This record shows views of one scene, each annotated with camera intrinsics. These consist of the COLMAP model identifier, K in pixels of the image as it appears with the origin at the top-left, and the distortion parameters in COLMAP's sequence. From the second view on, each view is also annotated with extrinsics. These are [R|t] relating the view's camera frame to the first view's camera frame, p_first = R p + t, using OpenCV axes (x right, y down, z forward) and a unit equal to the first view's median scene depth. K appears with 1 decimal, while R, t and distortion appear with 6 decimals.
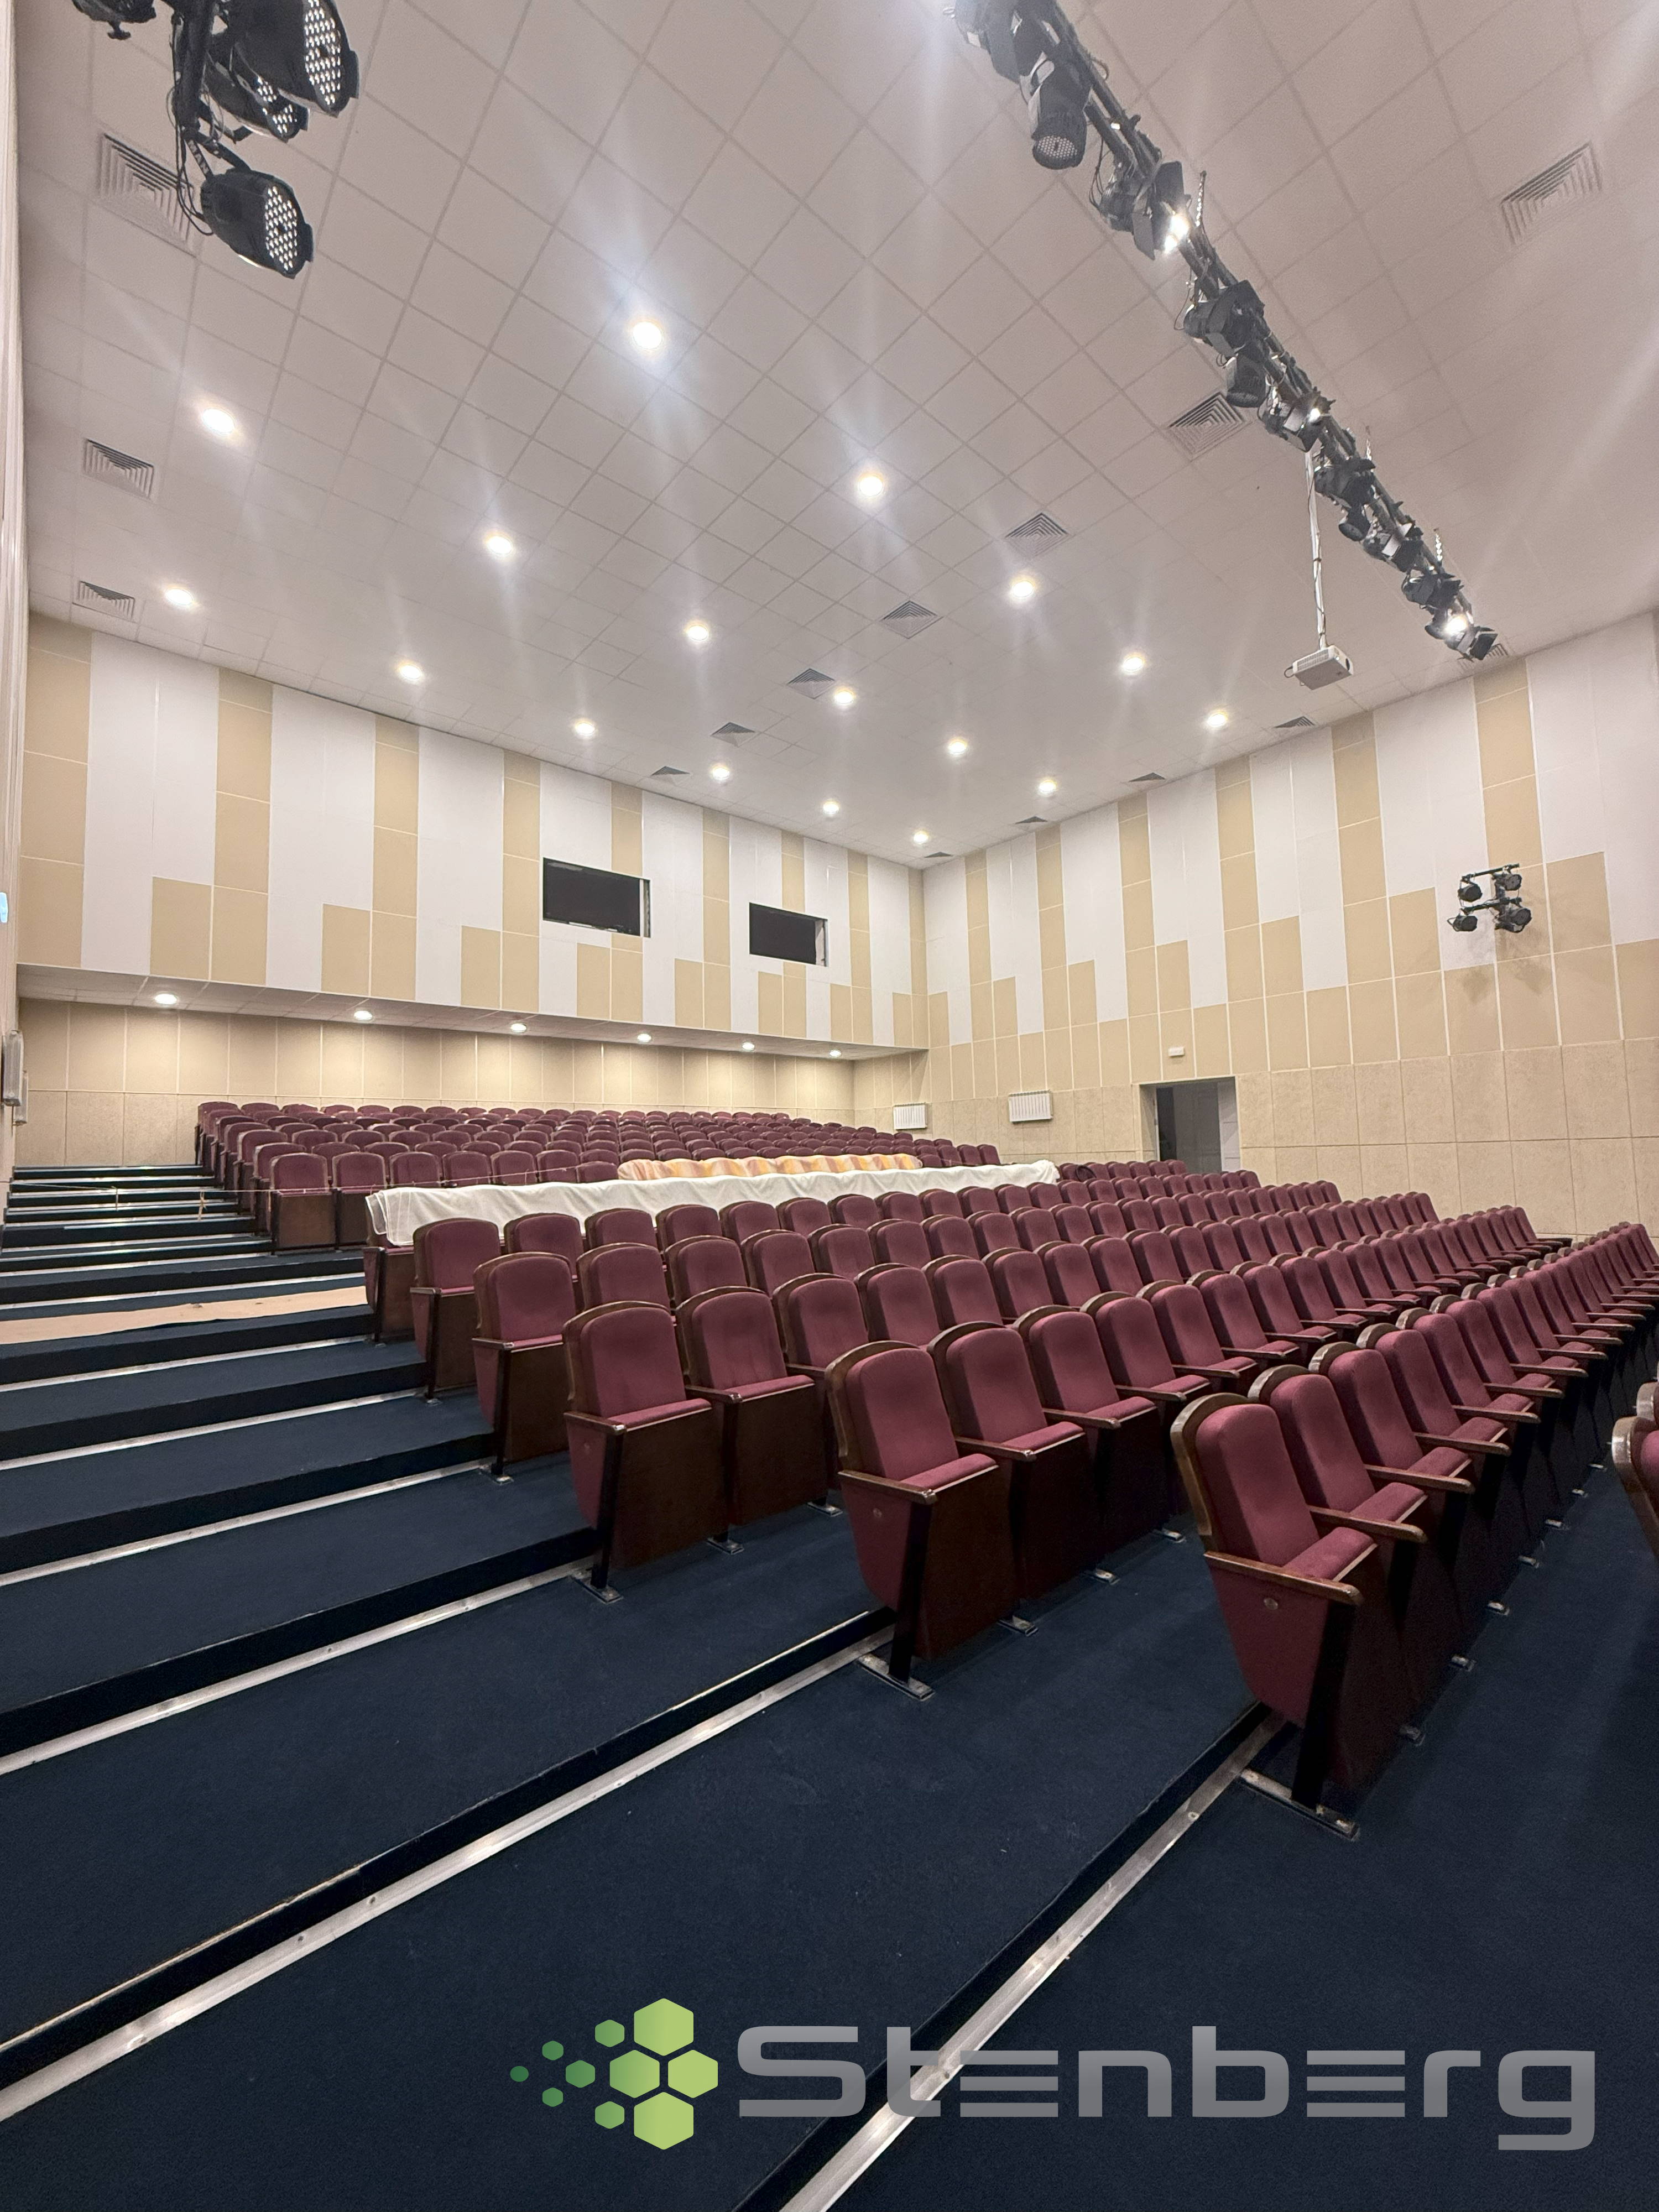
lens RADIAL K [[883.2, 0, 828.9], [0, 883.2, 1099.8], [0, 0, 1]] dist [0.001018, 0.000064]
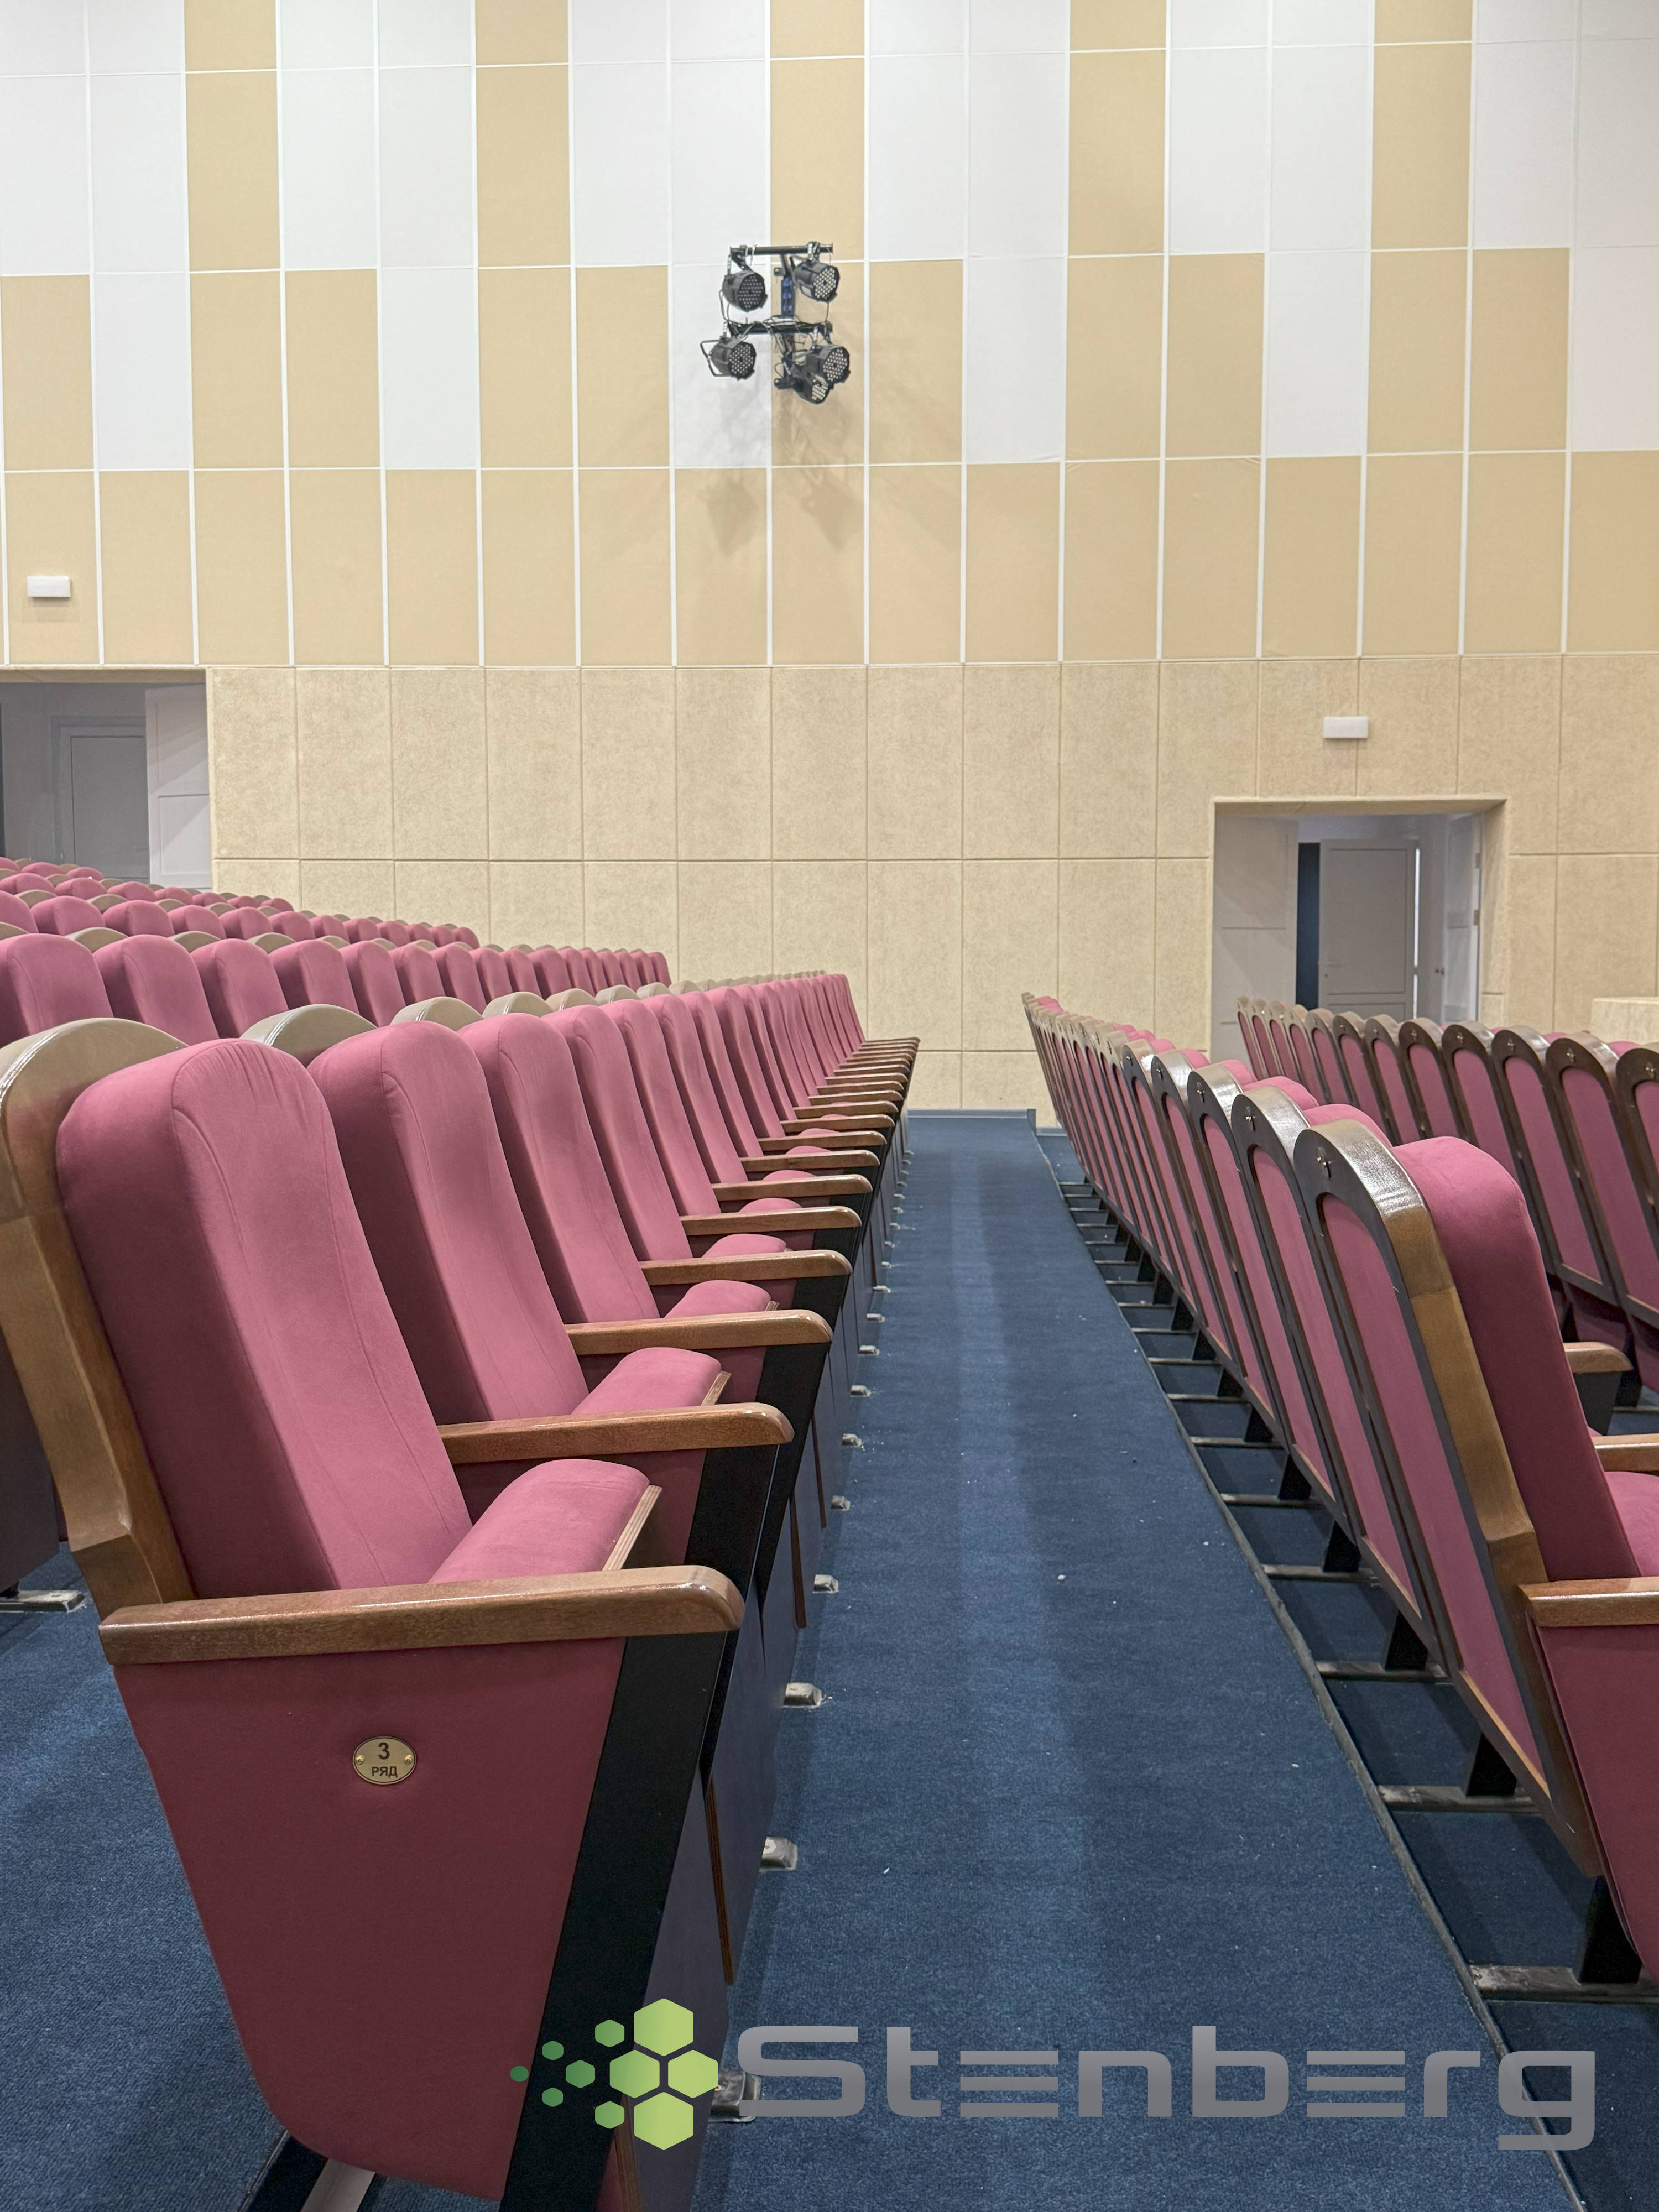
lens RADIAL K [[2203.9, 0, 829.5], [0, 2203.9, 1106.0], [0, 0, 1]] dist [0.204457, -0.477478]
pose [[0.706589, -0.023092, 0.707247, -0.043475], [-0.066552, 0.992869, 0.098908, 0.048720], [-0.704487, -0.116956, 0.700014, 0.108068]]
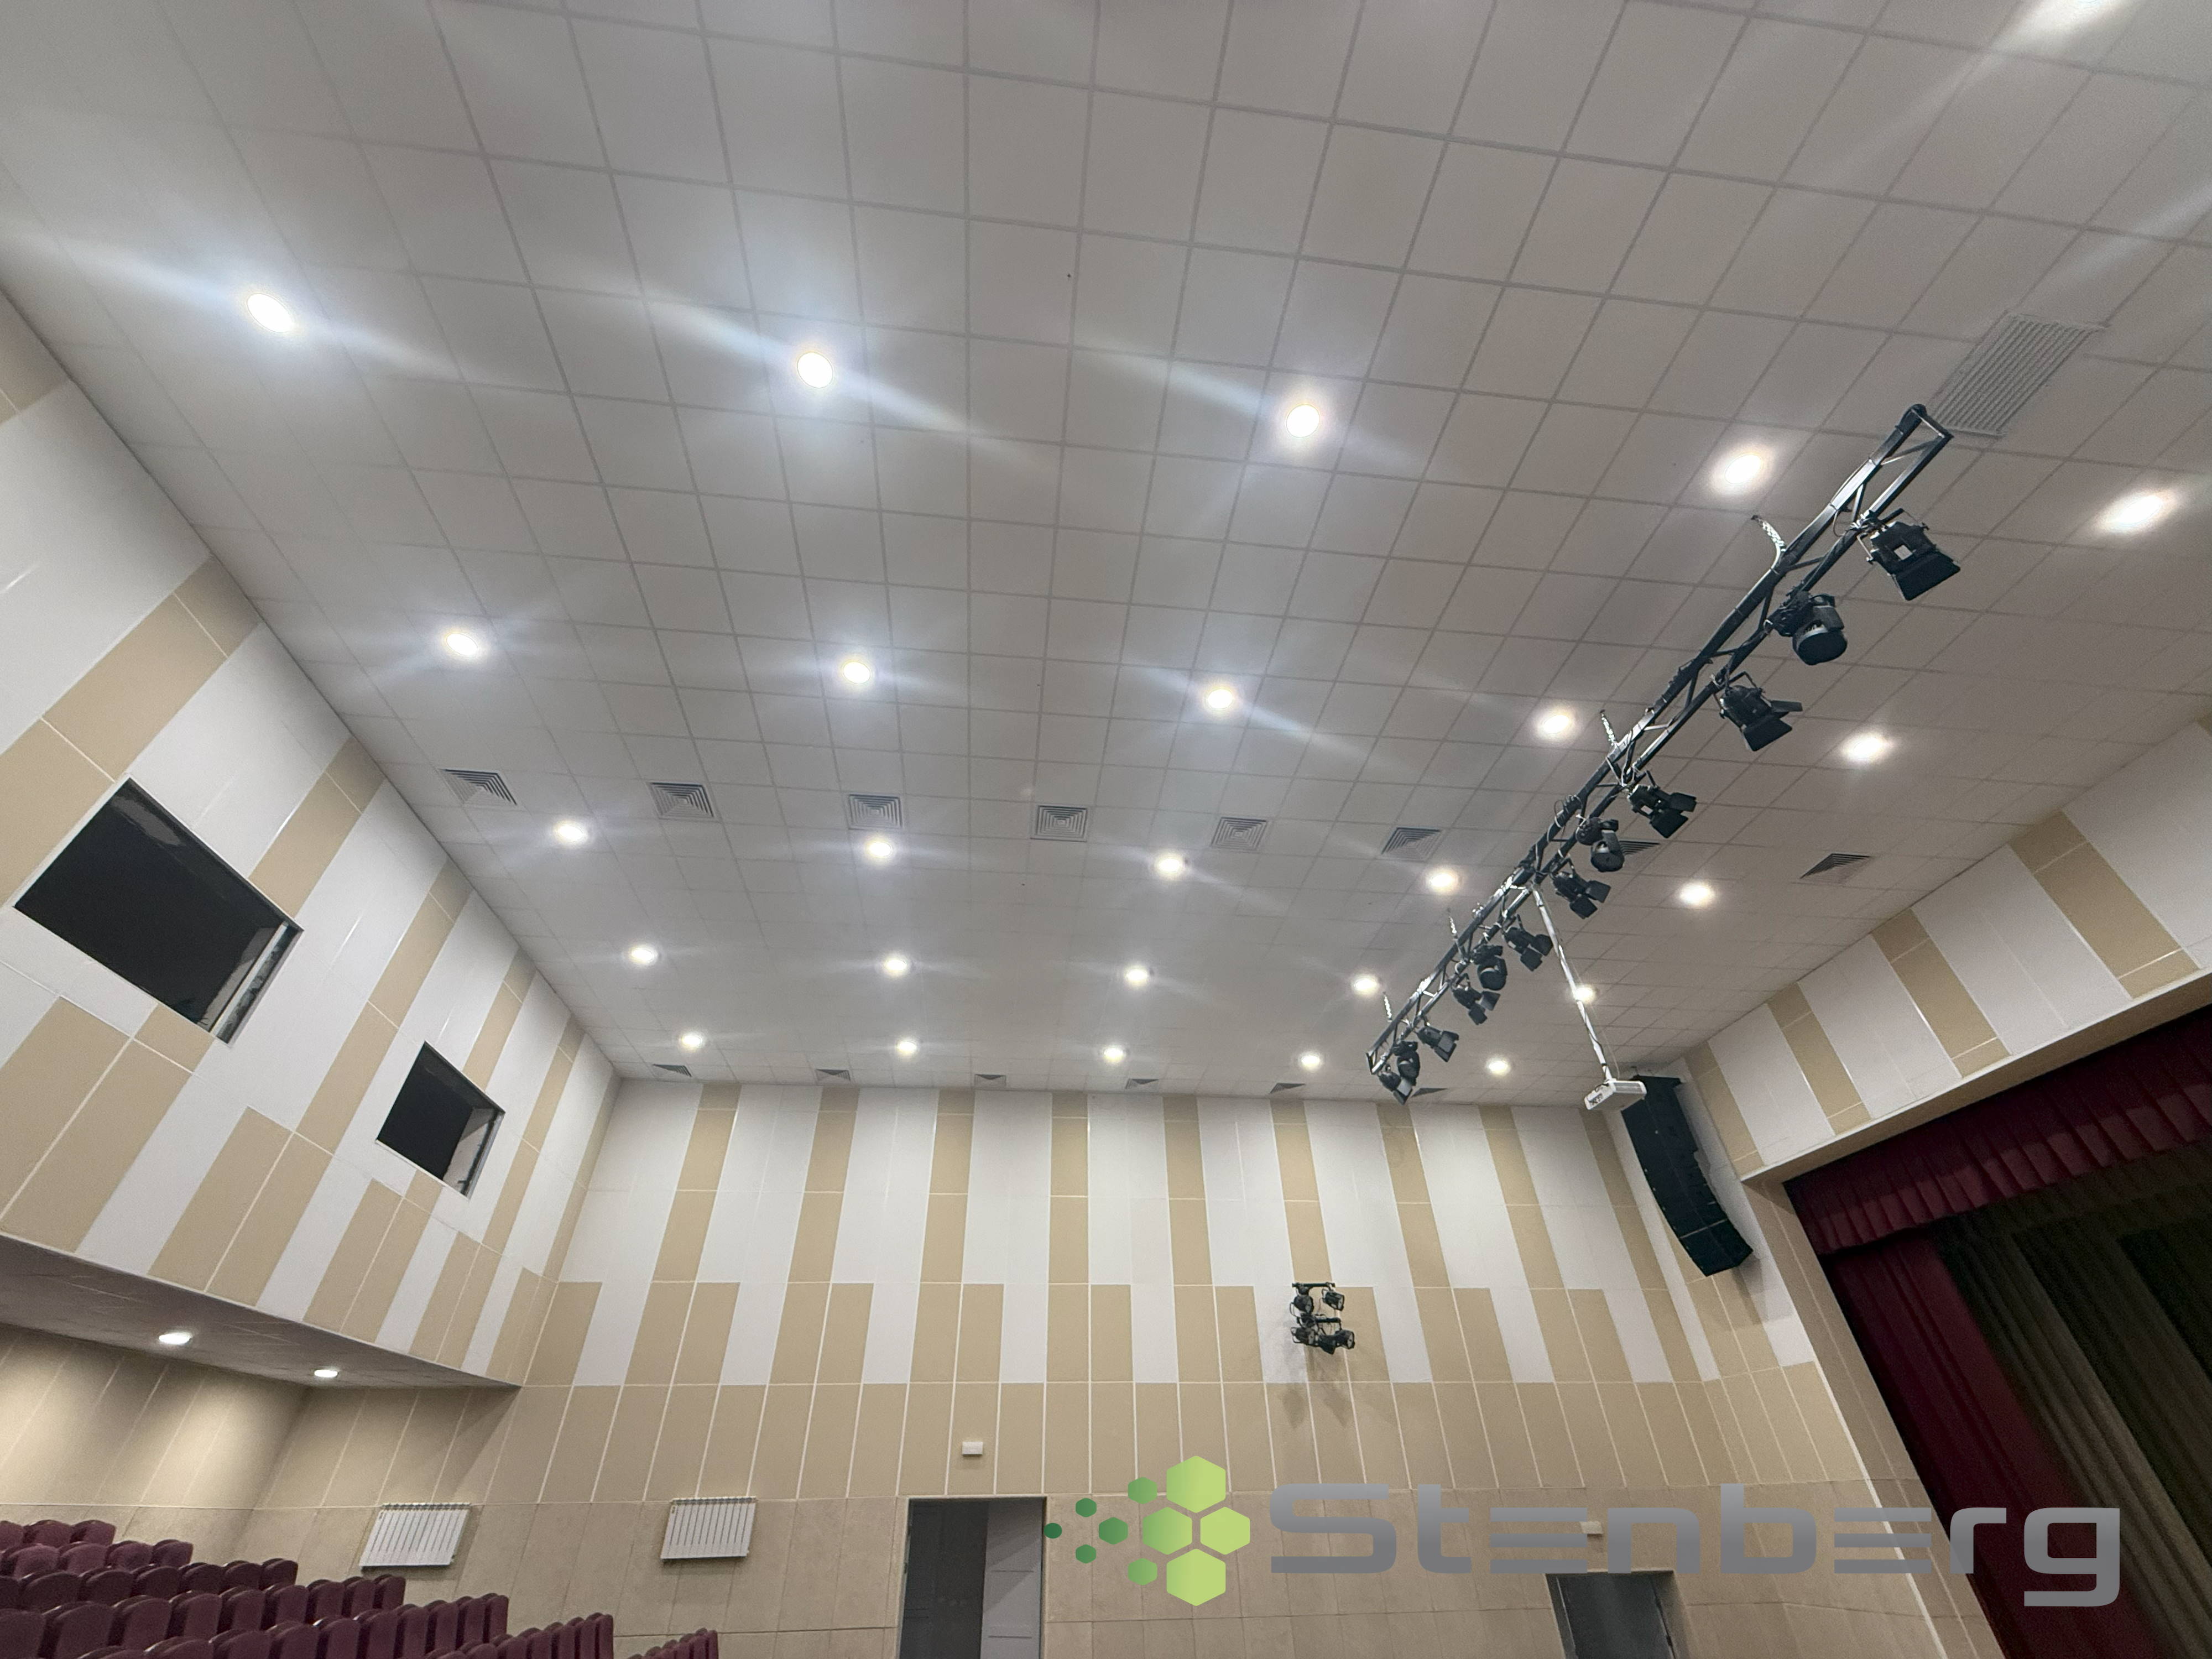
lens RADIAL K [[883.2, 0, 1101.0], [0, 883.2, 830.7], [0, 0, 1]] dist [0.001018, 0.000064]
pose [[0.570296, 0.519441, 0.636352, -0.310272], [-0.057307, 0.797951, -0.599992, -0.031791], [-0.819438, 0.305705, 0.484836, 0.426982]]
